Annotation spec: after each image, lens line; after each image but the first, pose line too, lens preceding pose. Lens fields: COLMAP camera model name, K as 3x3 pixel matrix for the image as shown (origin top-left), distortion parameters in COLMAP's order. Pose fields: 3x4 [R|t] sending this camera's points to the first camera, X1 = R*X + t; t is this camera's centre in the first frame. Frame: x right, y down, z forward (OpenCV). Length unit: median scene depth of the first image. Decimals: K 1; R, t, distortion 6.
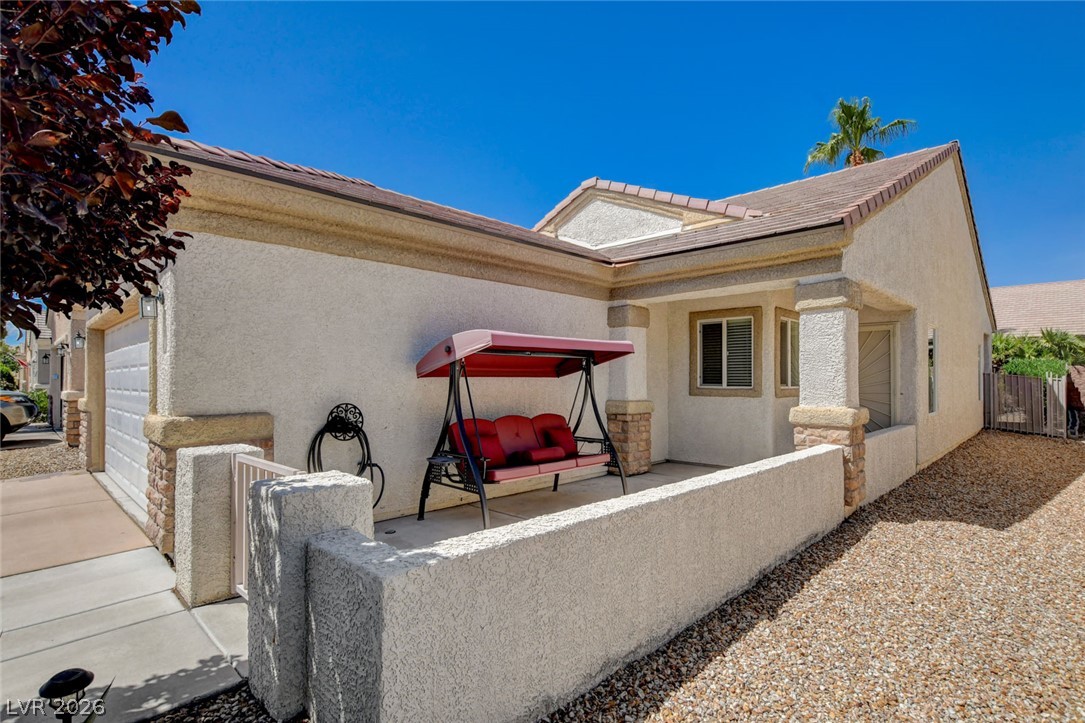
lens RADIAL K [[533.9, 0, 543.1], [0, 533.9, 366.3], [0, 0, 1]] dist [-0.016607, 0.000391]
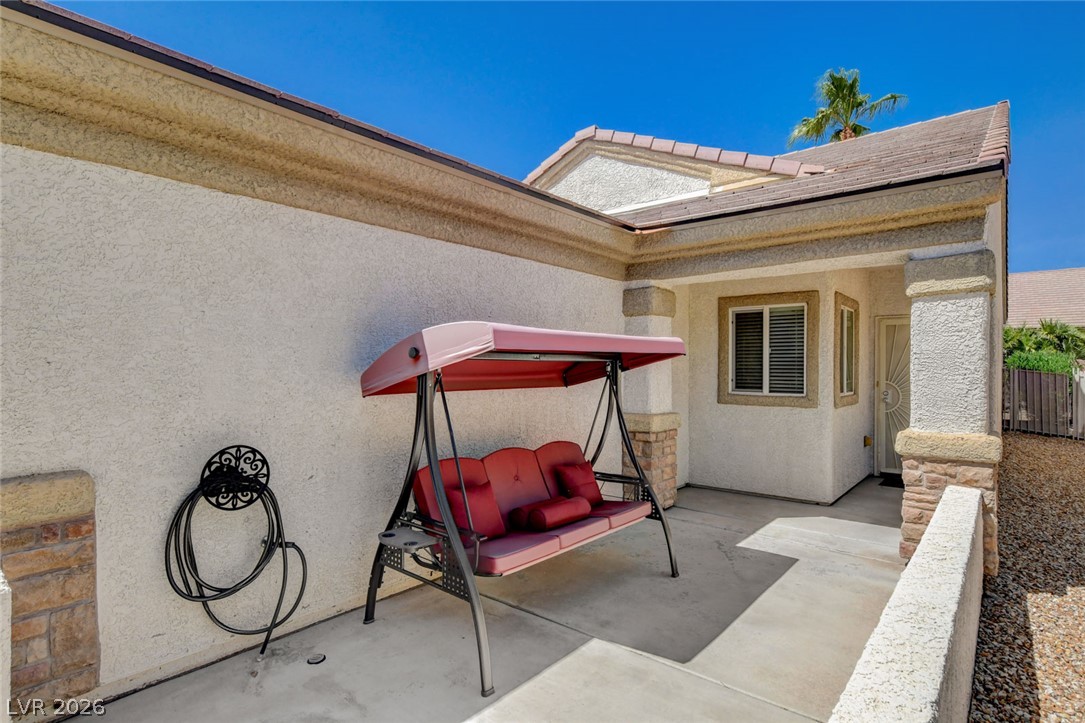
lens RADIAL K [[551.2, 0, 543.4], [0, 551.2, 363.6], [0, 0, 1]] dist [-0.011081, 0.000491]
pose [[0.996925, 0.001943, 0.078335, -0.062270], [-0.003408, 0.999822, 0.018563, -0.024269], [-0.078285, -0.018773, 0.996754, 0.281790]]
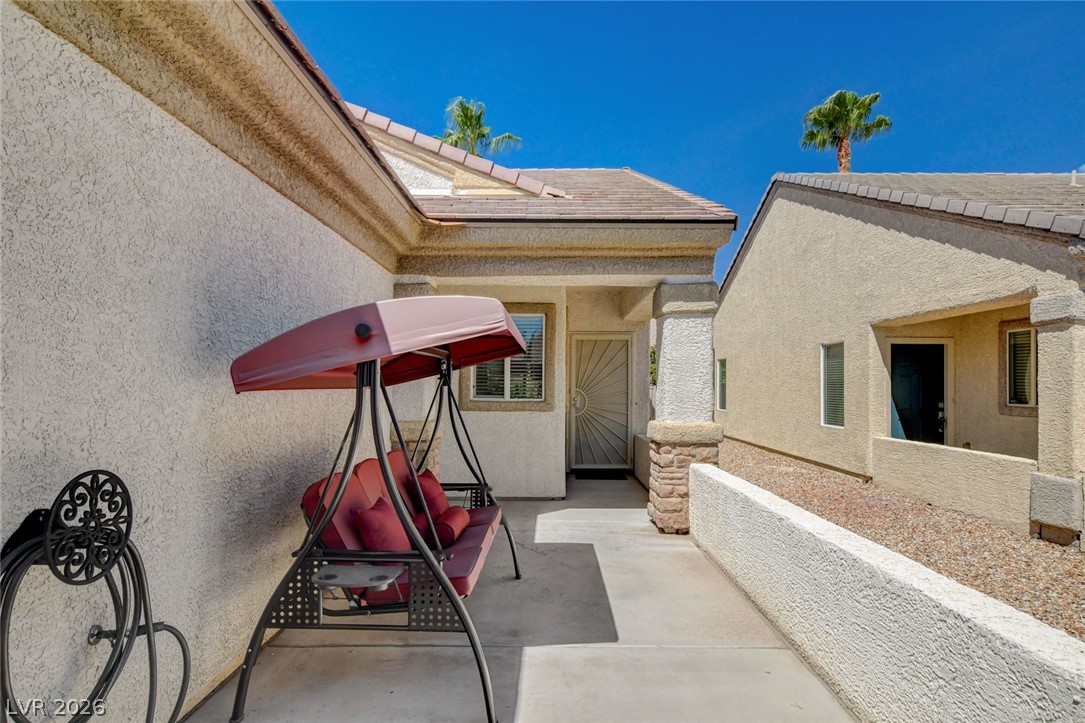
lens RADIAL K [[597.9, 0, 541.9], [0, 597.9, 377.4], [0, 0, 1]] dist [-0.005164, 0.001117]
pose [[0.720494, 0.012963, 0.693340, -0.320058], [-0.021359, 0.999766, 0.003503, 0.001992], [-0.693132, -0.017333, 0.720602, 0.397148]]
